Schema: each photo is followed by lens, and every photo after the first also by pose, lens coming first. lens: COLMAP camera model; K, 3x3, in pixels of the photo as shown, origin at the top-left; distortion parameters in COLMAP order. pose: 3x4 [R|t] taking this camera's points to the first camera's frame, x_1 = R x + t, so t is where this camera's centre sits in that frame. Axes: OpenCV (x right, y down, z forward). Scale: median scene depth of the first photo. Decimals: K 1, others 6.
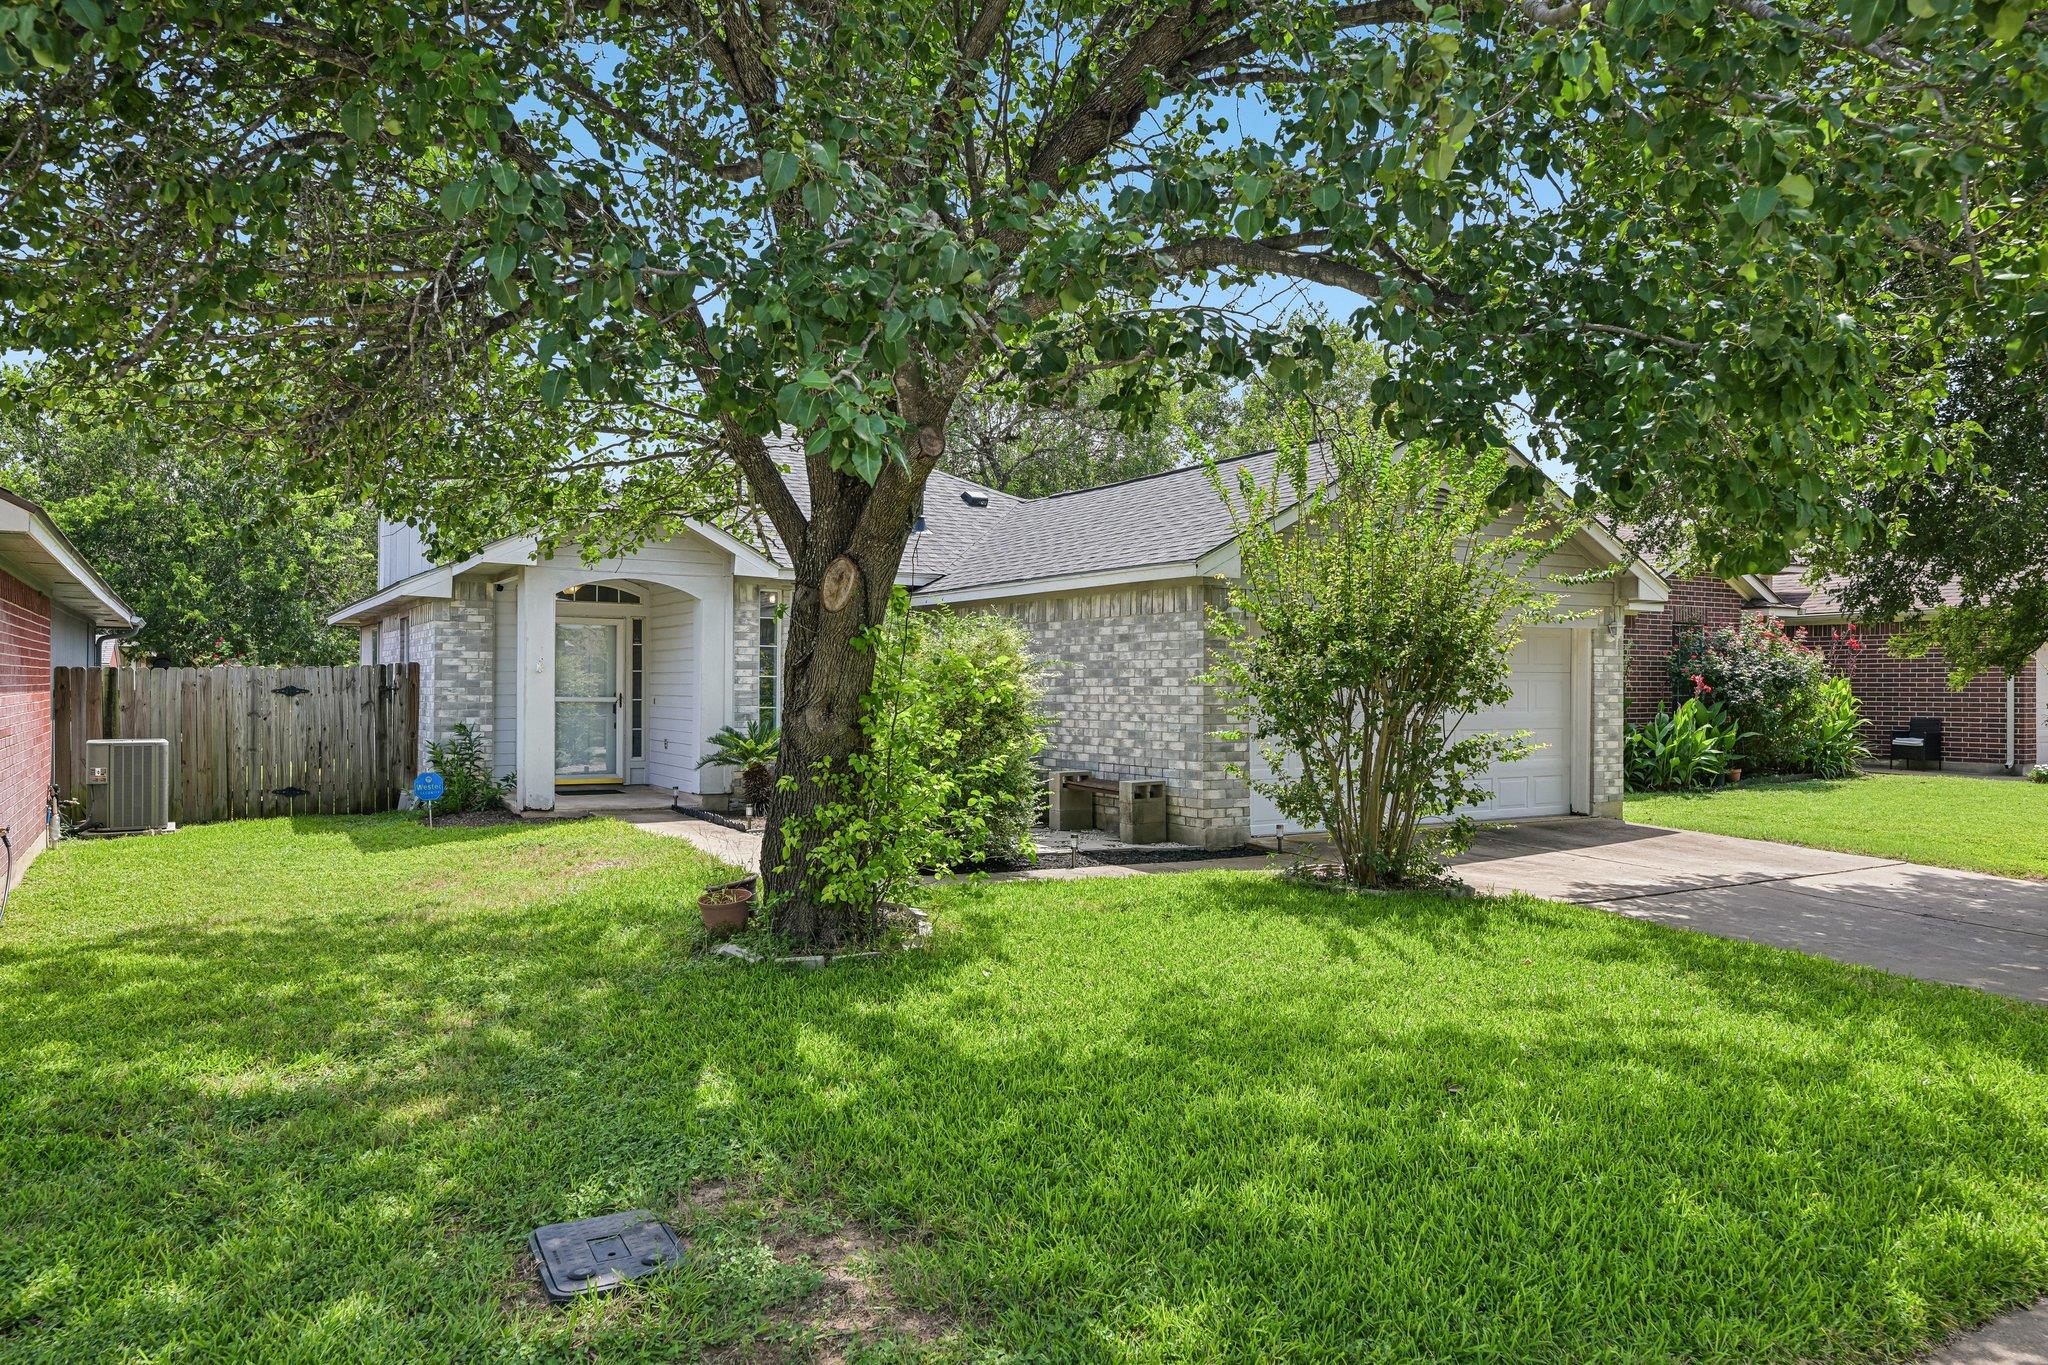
lens RADIAL K [[1433.0, 0, 1024.0], [0, 1433.0, 682.5], [0, 0, 1]] dist [-0.003649, -0.000276]
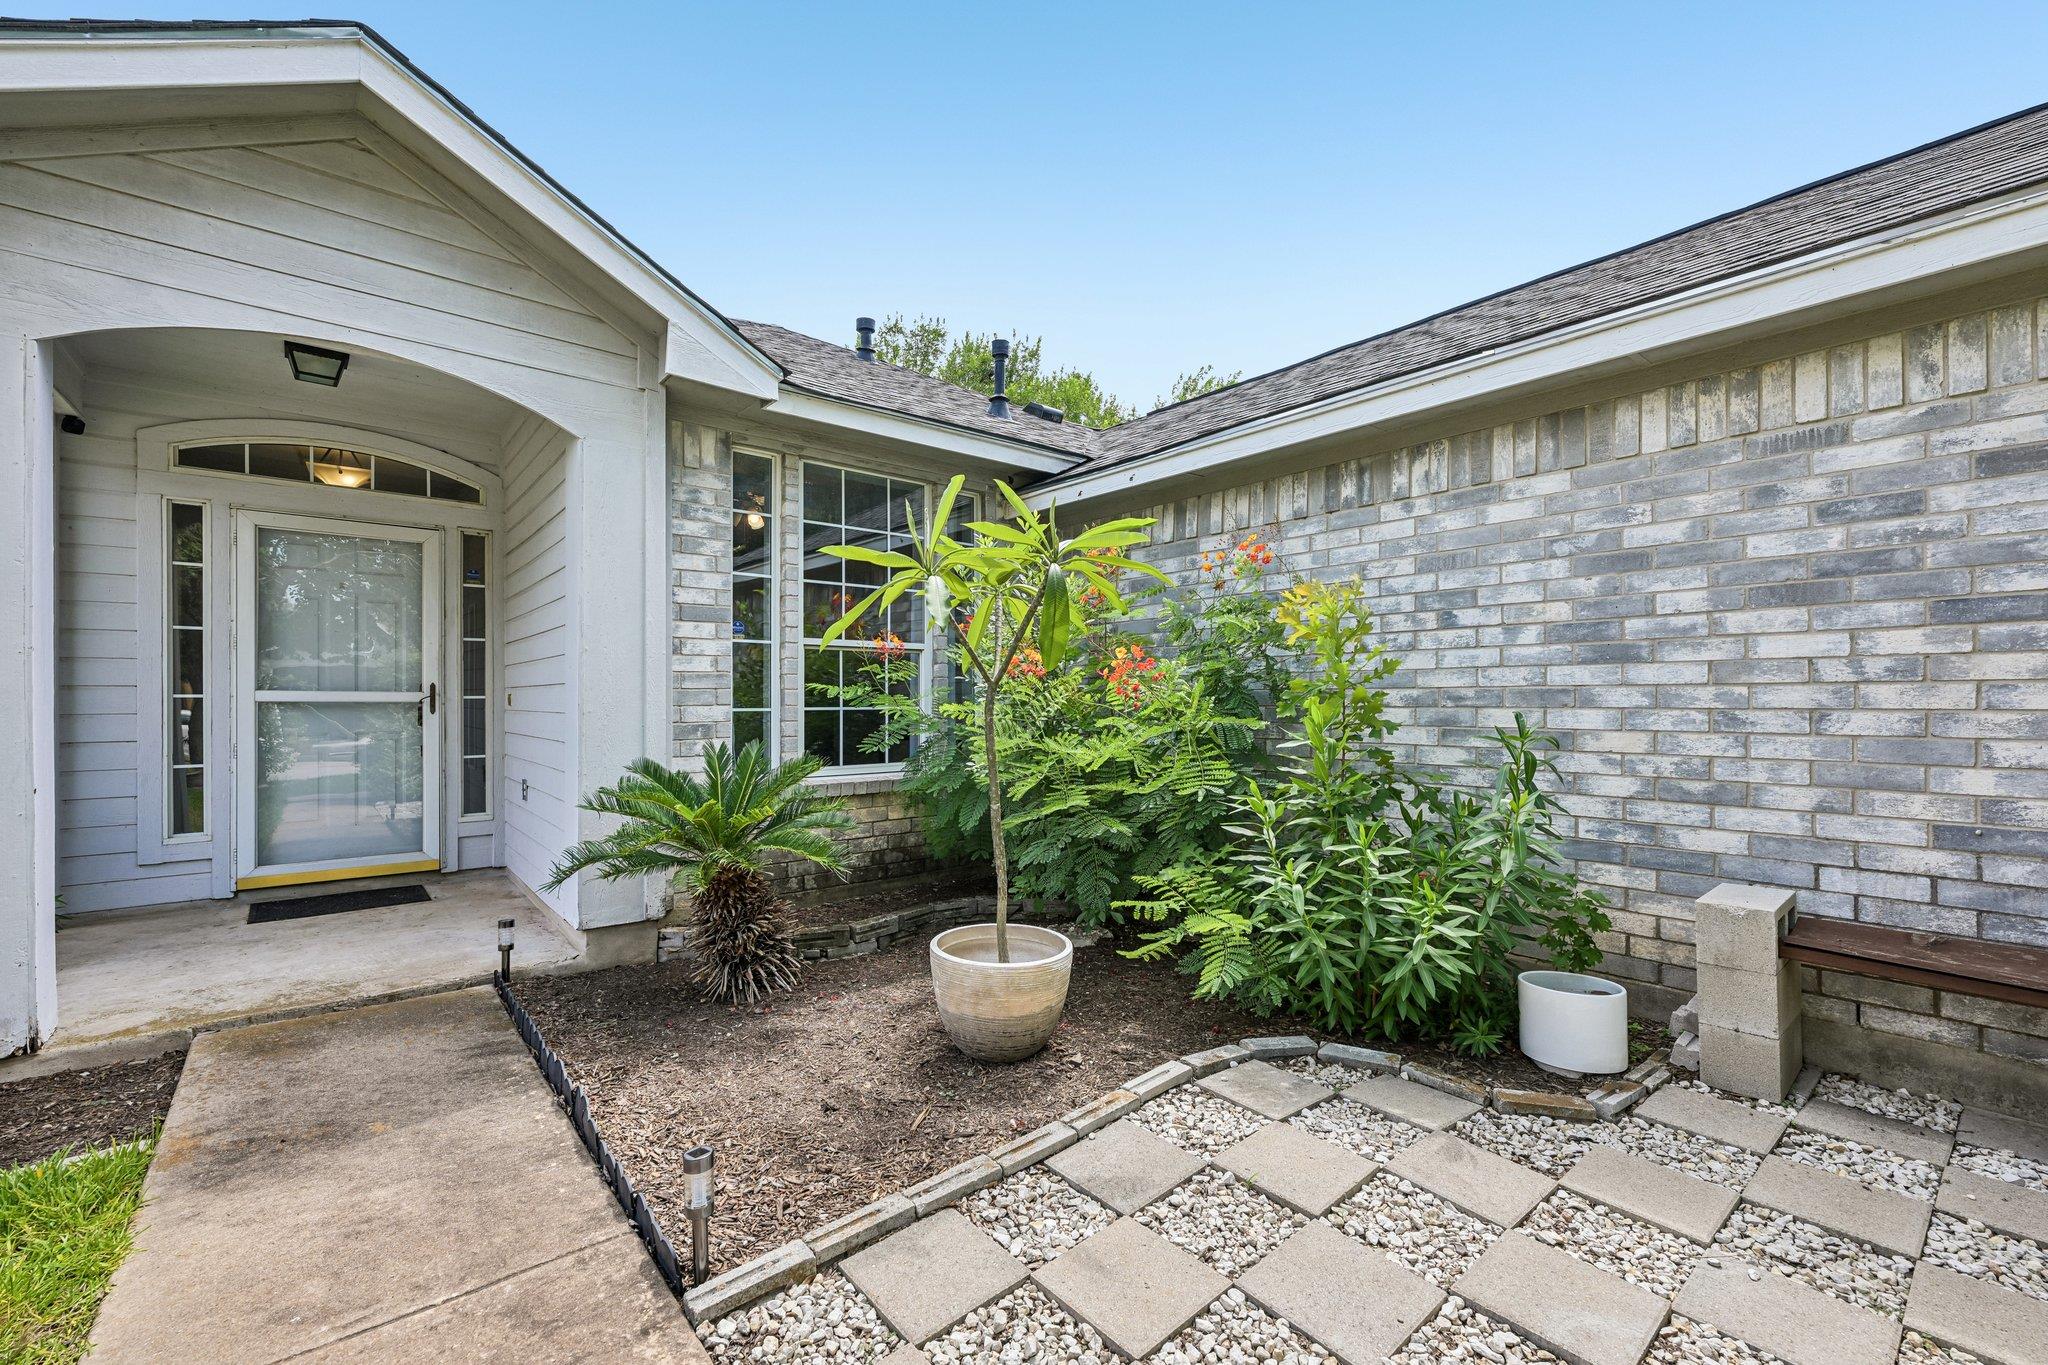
lens RADIAL K [[852.9, 0, 1024.0], [0, 852.9, 682.5], [0, 0, 1]] dist [0.000760, 0.000194]
pose [[0.988028, -0.007130, 0.154107, -0.137161], [0.009030, 0.999892, -0.011628, 0.013135], [-0.154008, 0.012880, 0.987986, 0.730454]]
